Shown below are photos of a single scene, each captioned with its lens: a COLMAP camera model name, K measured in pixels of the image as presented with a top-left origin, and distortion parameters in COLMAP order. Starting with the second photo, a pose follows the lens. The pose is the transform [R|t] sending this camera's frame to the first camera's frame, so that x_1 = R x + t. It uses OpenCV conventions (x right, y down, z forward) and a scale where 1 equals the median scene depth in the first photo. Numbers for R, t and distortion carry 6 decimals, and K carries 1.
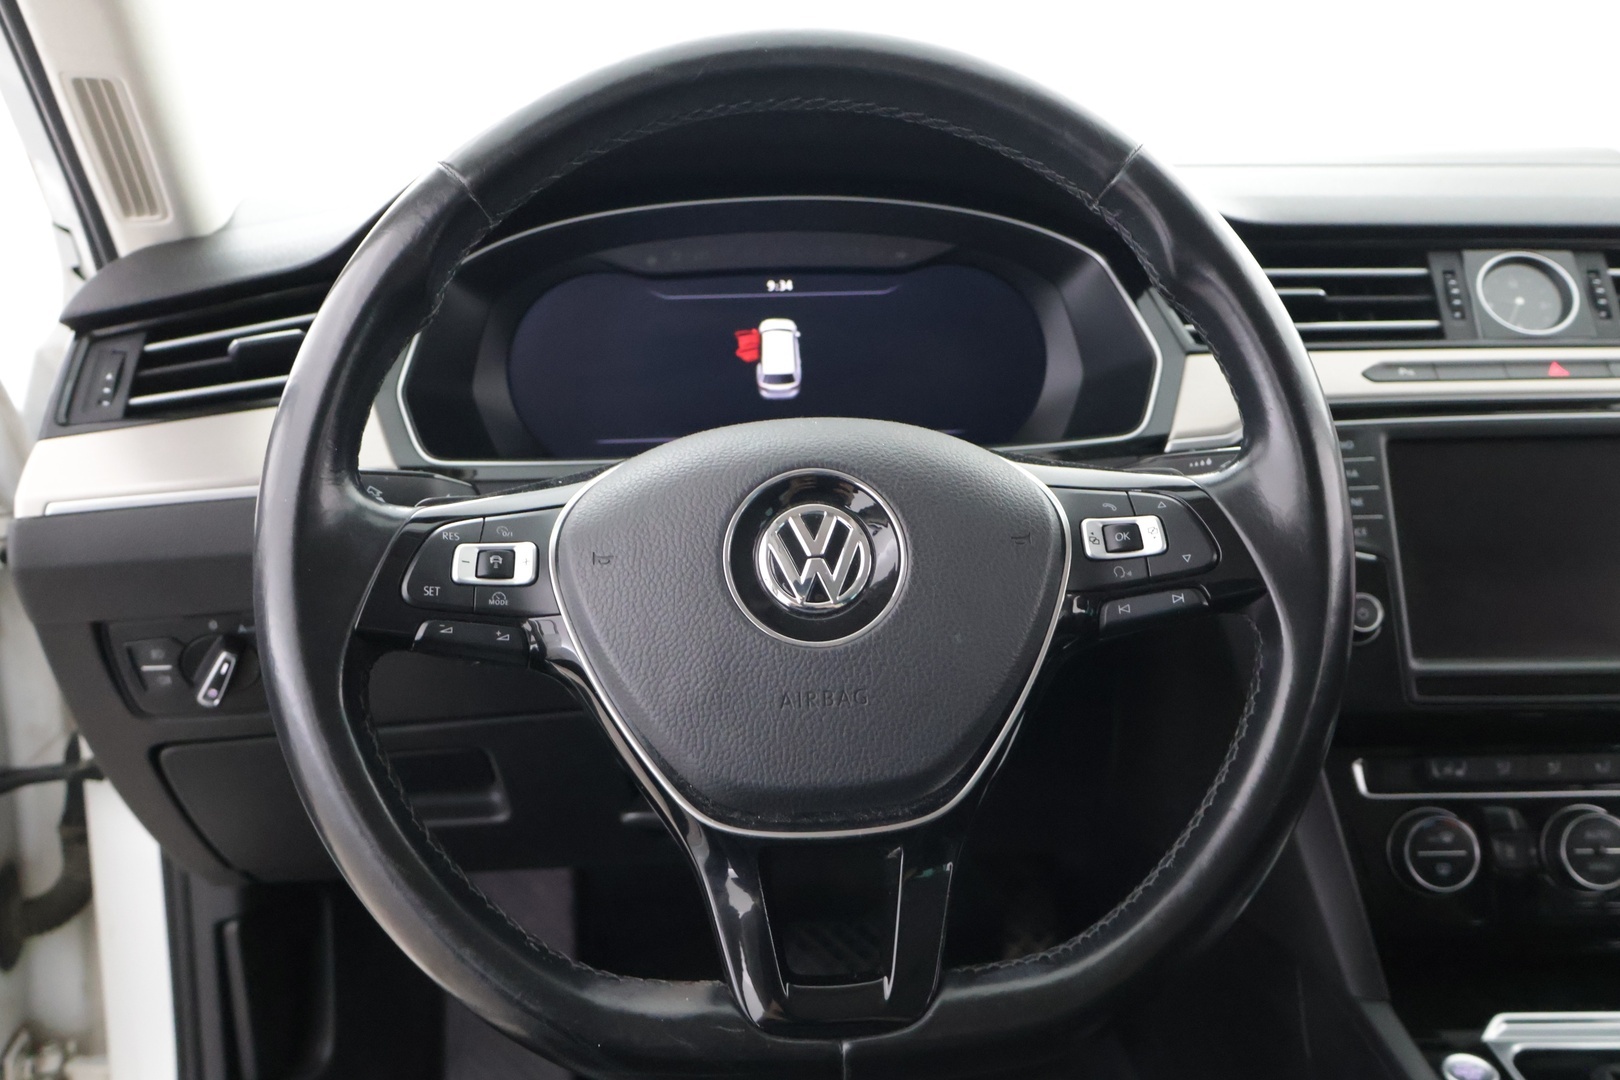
lens RADIAL K [[1589.0, 0, 804.8], [0, 1589.0, 543.6], [0, 0, 1]] dist [0.006861, 0.005197]
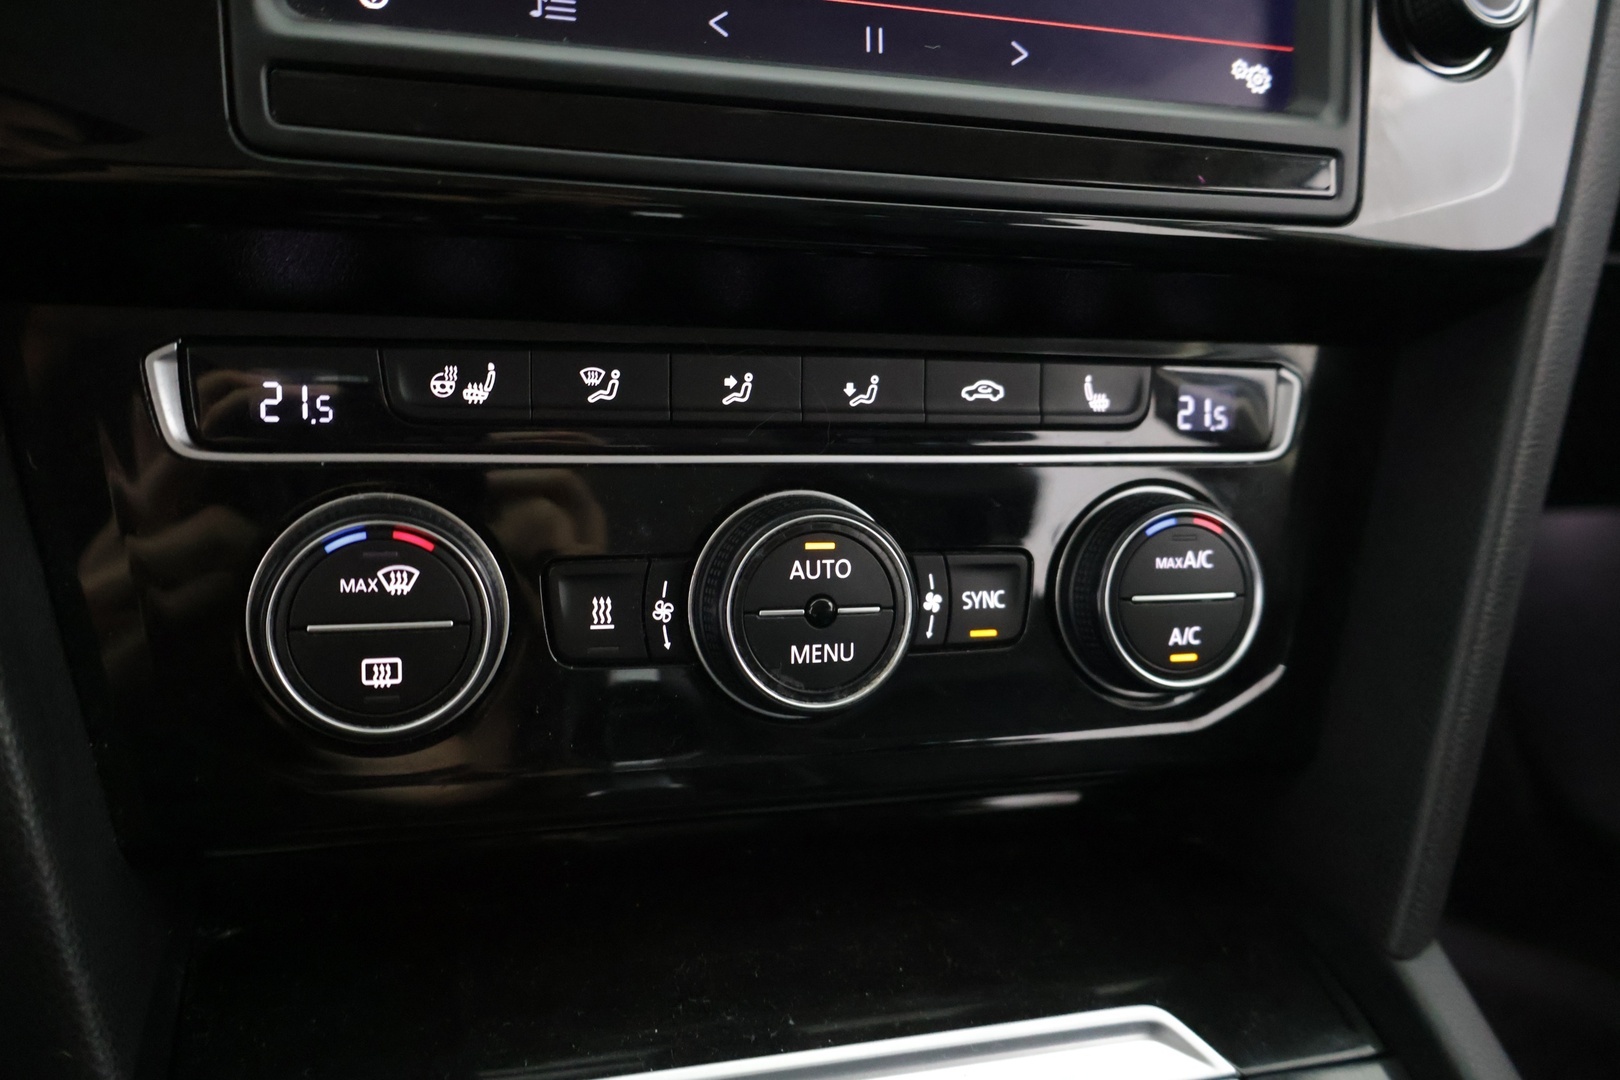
lens RADIAL K [[1363.8, 0, 810.0], [0, 1363.8, 540.0], [0, 0, 1]] dist [-0.000767, -0.002271]
pose [[0.952964, 0.002757, 0.303071, 0.538938], [-0.071732, 0.973601, 0.216694, 0.144123], [-0.294473, -0.228241, 0.928004, 0.953102]]
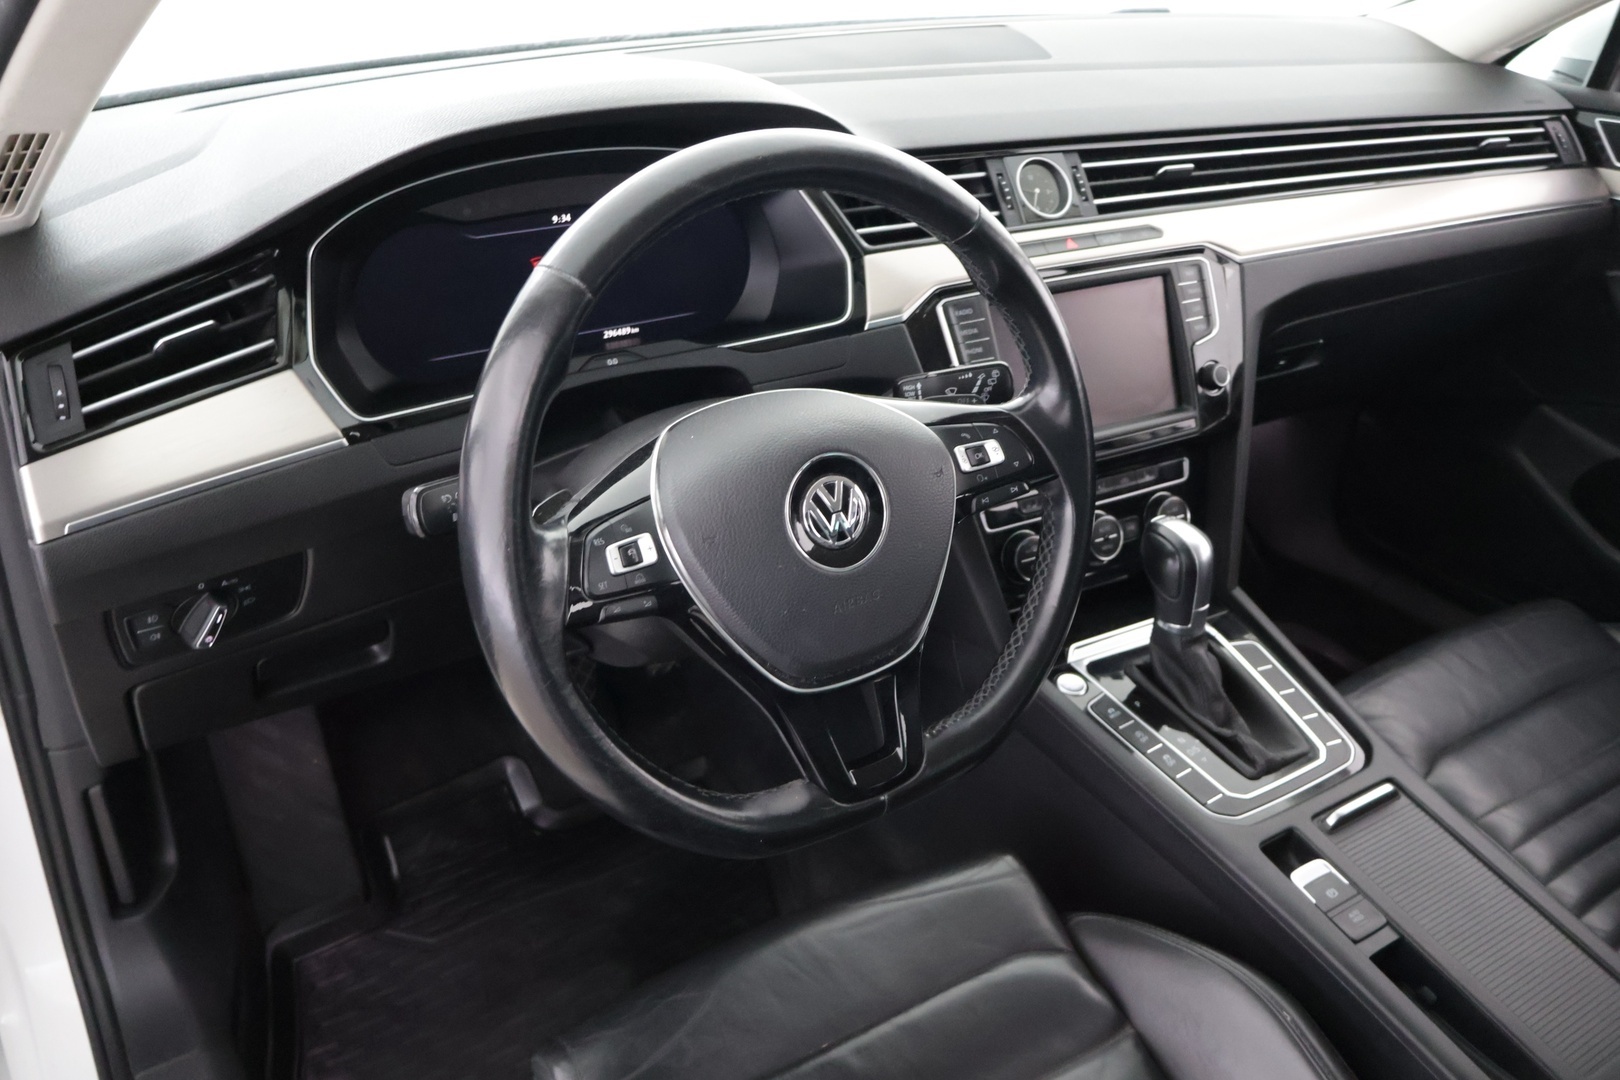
lens RADIAL K [[1371.5, 0, 804.4], [0, 1371.5, 542.0], [0, 0, 1]] dist [0.000439, -0.000305]
pose [[0.867844, -0.199527, 0.455013, -0.601323], [0.068148, 0.954966, 0.288783, -0.333172], [-0.492142, -0.219611, 0.842358, -0.099620]]
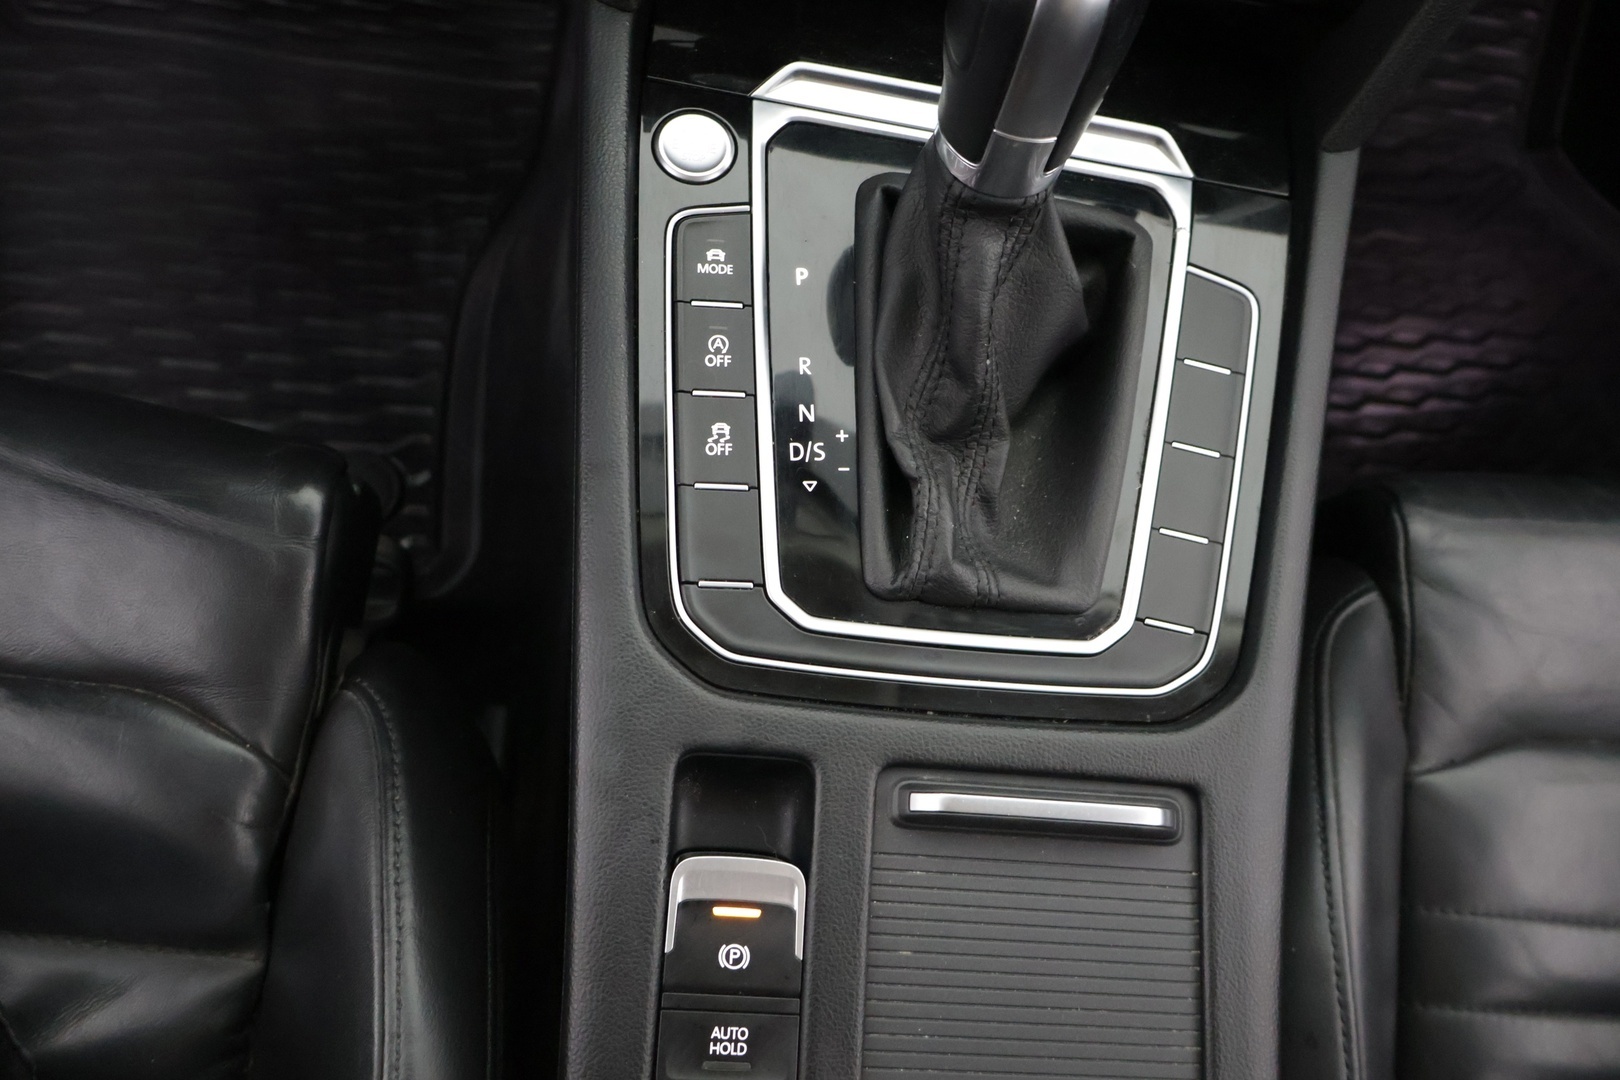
lens RADIAL K [[1371.5, 0, 804.4], [0, 1371.5, 542.0], [0, 0, 1]] dist [0.000439, -0.000305]
pose [[0.979948, 0.157975, 0.121433, 0.522127], [-0.194377, 0.623899, 0.756946, -0.021573], [0.043816, -0.765372, 0.642095, 0.615019]]
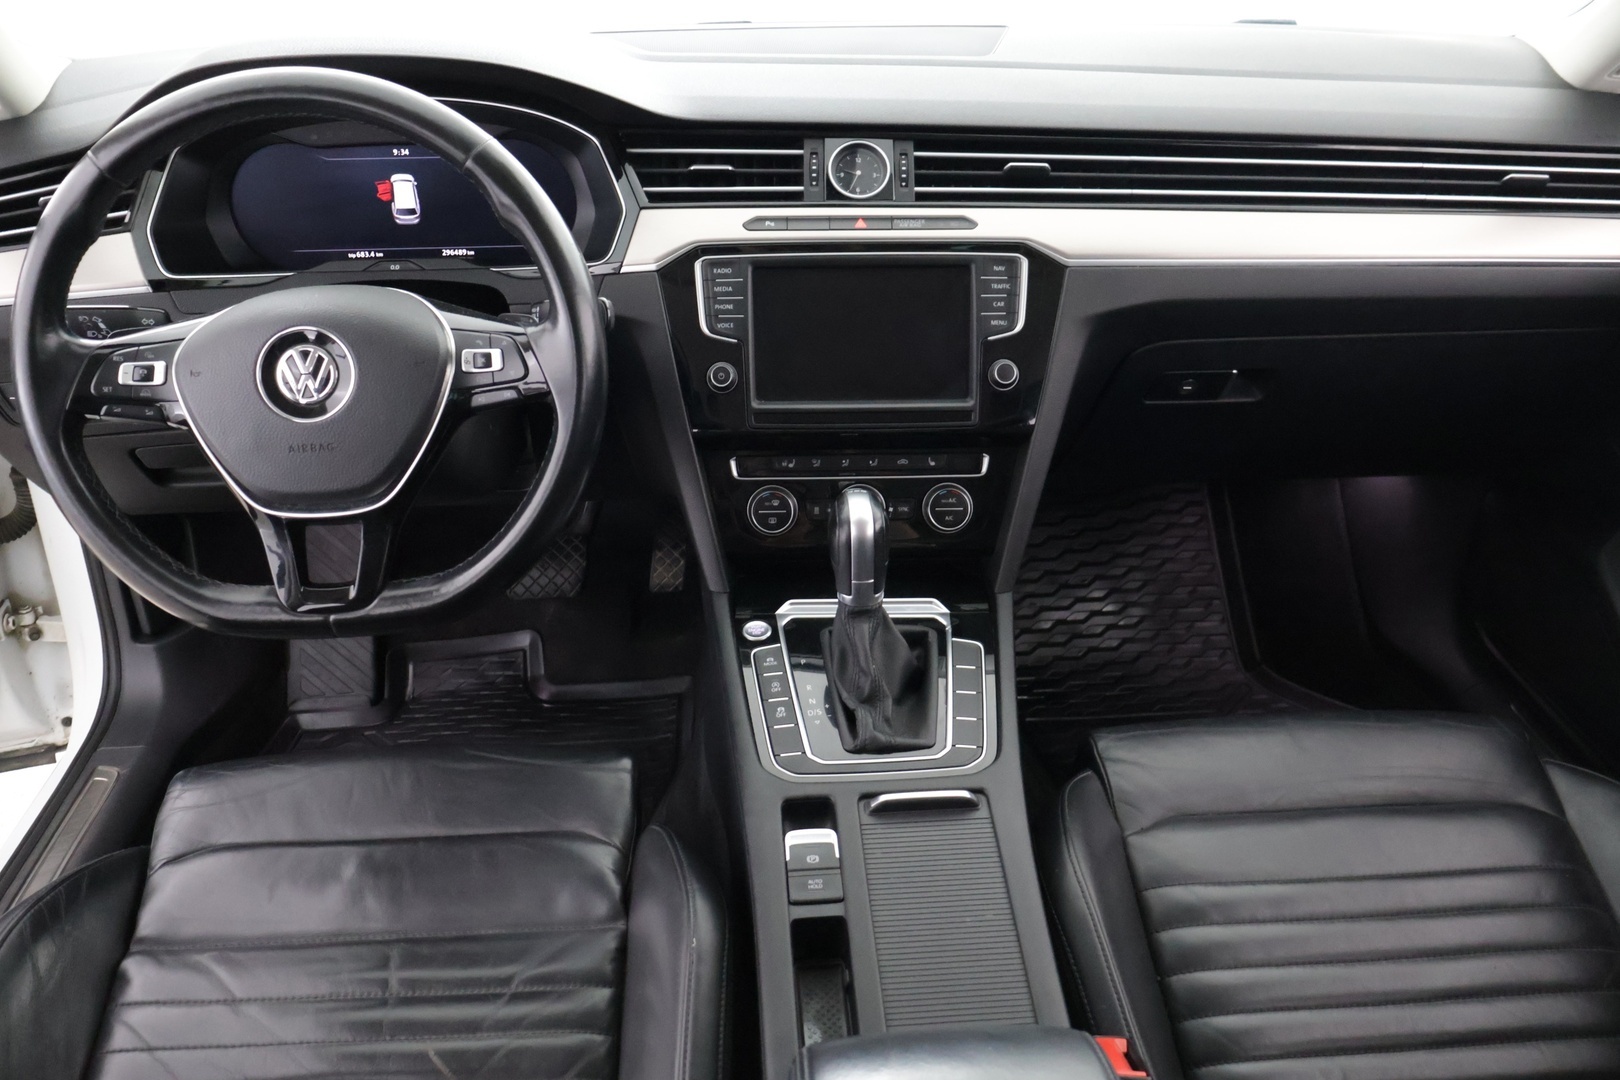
lens RADIAL K [[1378.6, 0, 810.5], [0, 1378.6, 532.5], [0, 0, 1]] dist [0.005562, 0.000938]
pose [[0.999864, 0.007043, 0.014885, 0.566569], [-0.010546, 0.968100, 0.250342, -0.219885], [-0.012646, -0.250465, 0.968043, -0.638566]]
